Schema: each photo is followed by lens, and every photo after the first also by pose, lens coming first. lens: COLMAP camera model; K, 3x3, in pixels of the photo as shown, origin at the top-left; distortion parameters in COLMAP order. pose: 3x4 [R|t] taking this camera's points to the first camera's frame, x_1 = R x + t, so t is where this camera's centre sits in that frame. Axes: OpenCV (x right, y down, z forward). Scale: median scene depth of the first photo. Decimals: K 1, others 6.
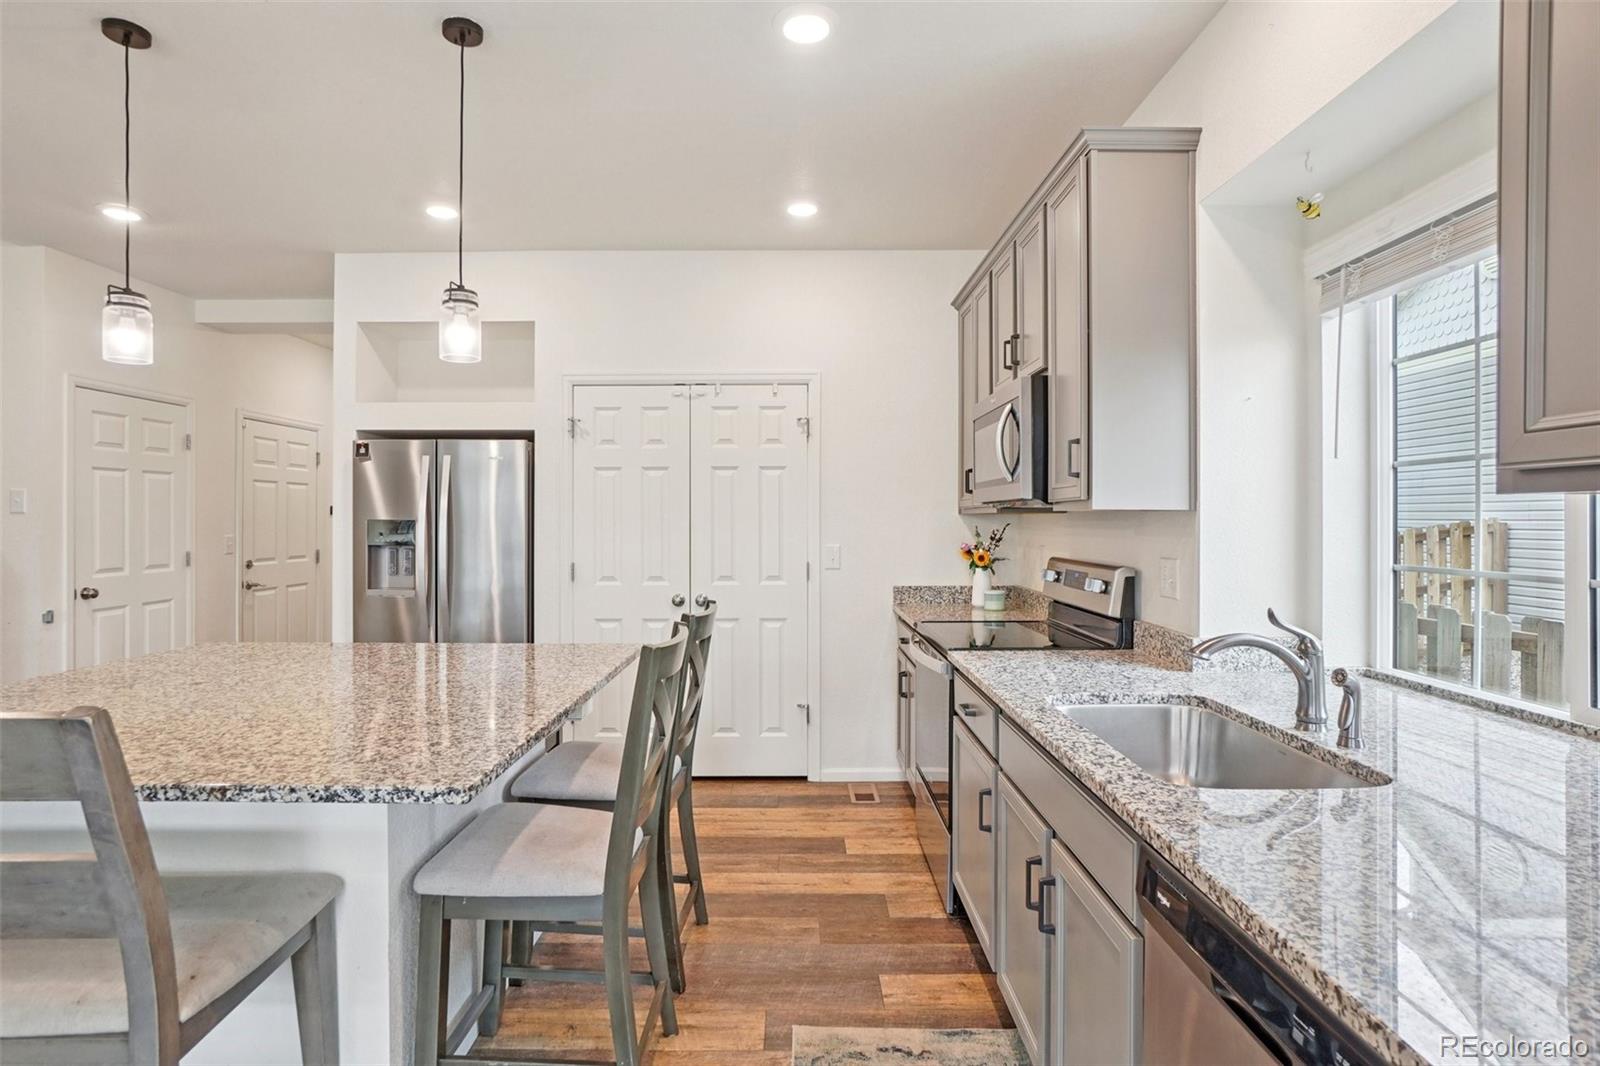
lens RADIAL K [[827.4, 0, 800.2], [0, 827.4, 531.4], [0, 0, 1]] dist [-0.040708, 0.023137]
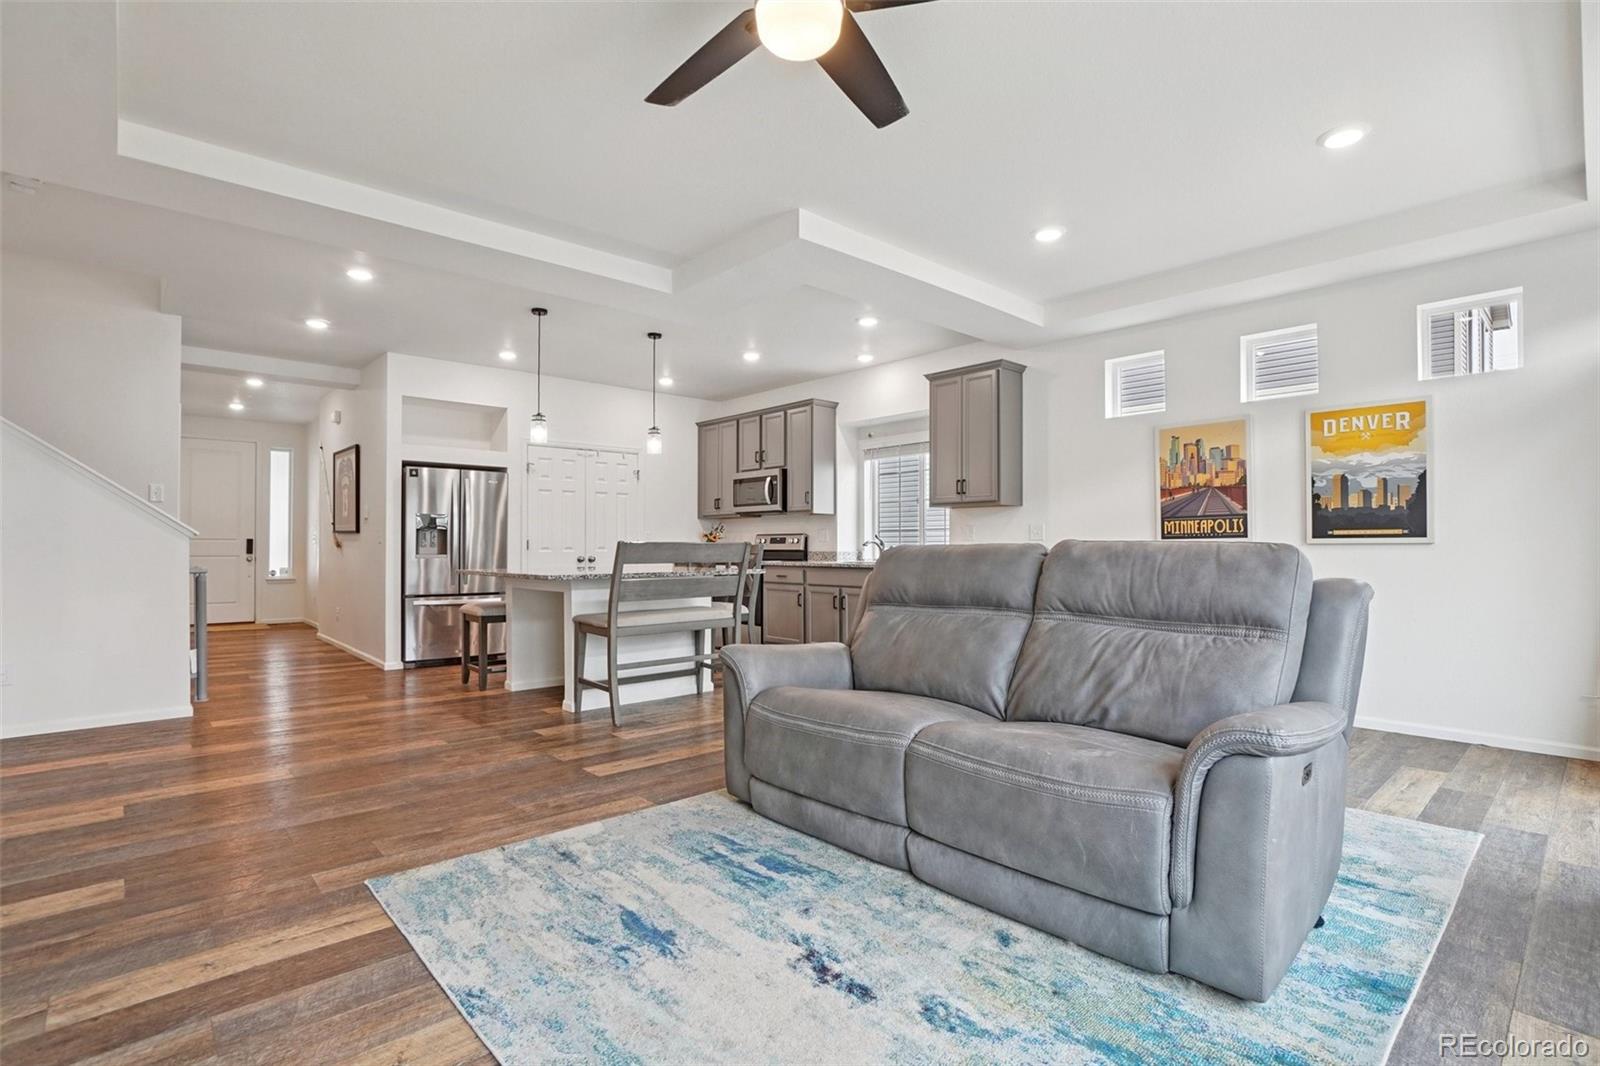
lens RADIAL K [[776.4, 0, 805.2], [0, 776.4, 547.8], [0, 0, 1]] dist [-0.037915, 0.012909]
pose [[0.737515, -0.002337, 0.675327, -1.005373], [0.010405, 0.999915, -0.007902, 0.077605], [-0.675251, 0.012855, 0.737476, -0.721639]]
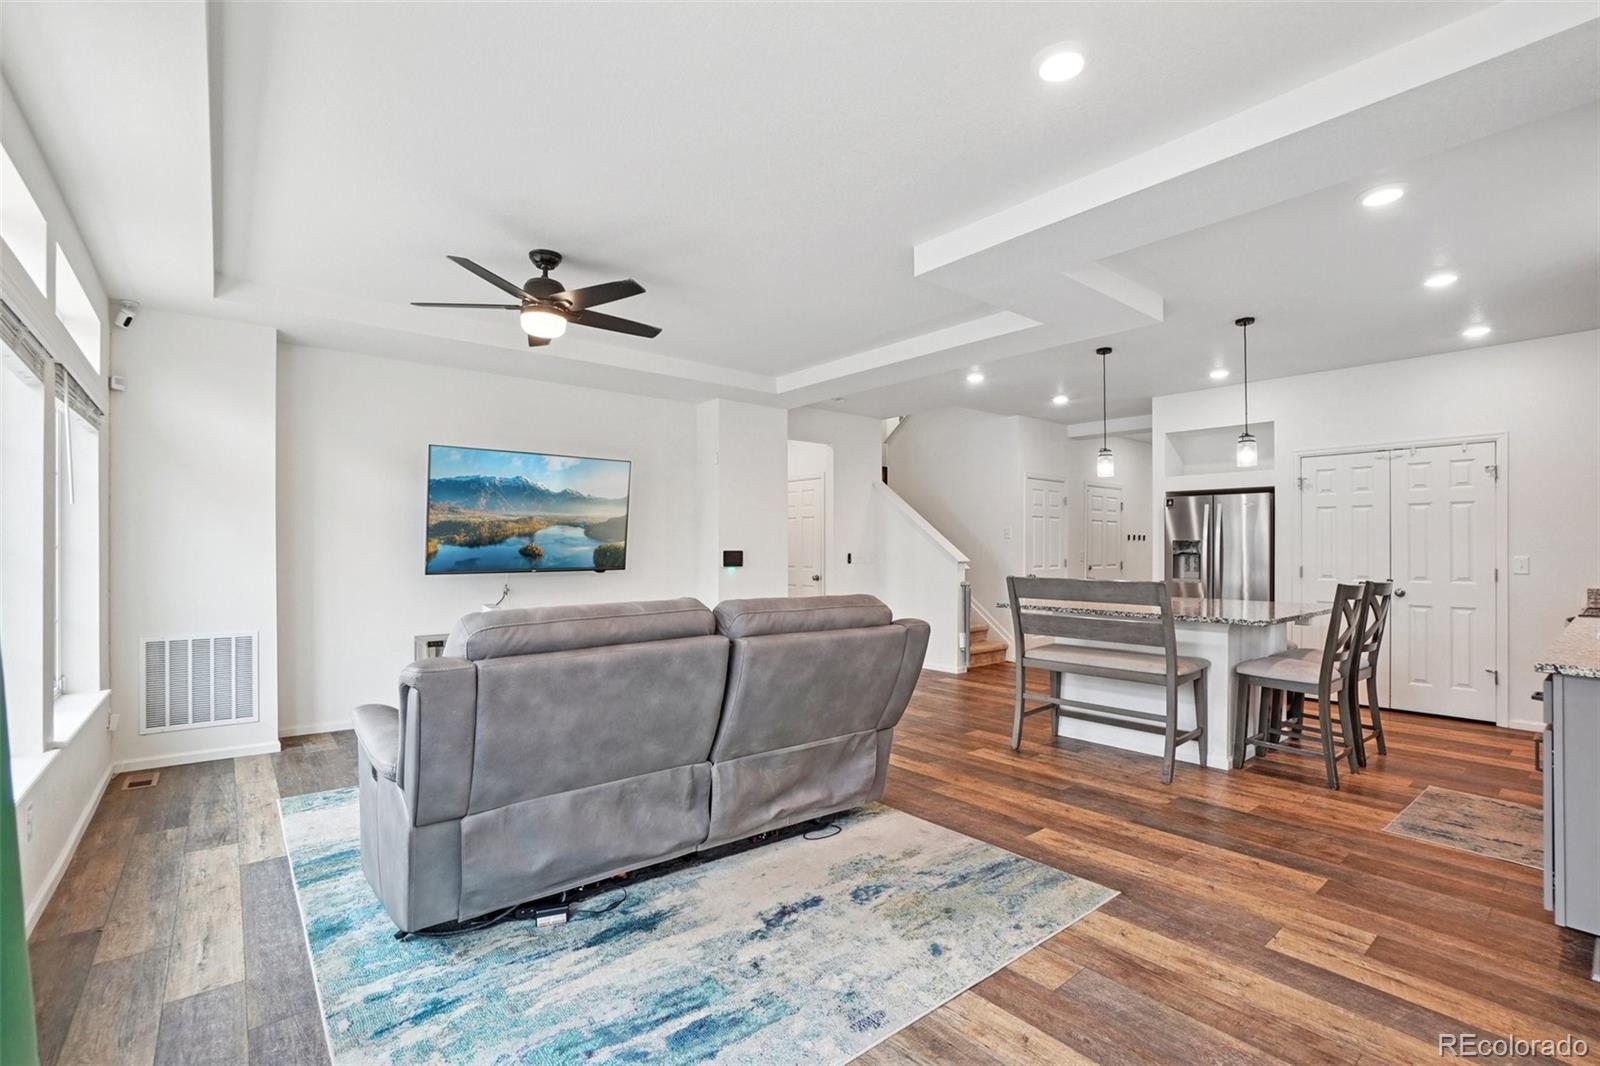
lens RADIAL K [[703.8, 0, 761.9], [0, 703.8, 550.0], [0, 0, 1]] dist [-0.040453, 0.000663]
pose [[0.602365, -0.001137, -0.798220, 0.167450], [-0.012195, 0.999869, -0.010627, 0.032780], [0.798128, 0.016136, 0.602272, -0.676010]]
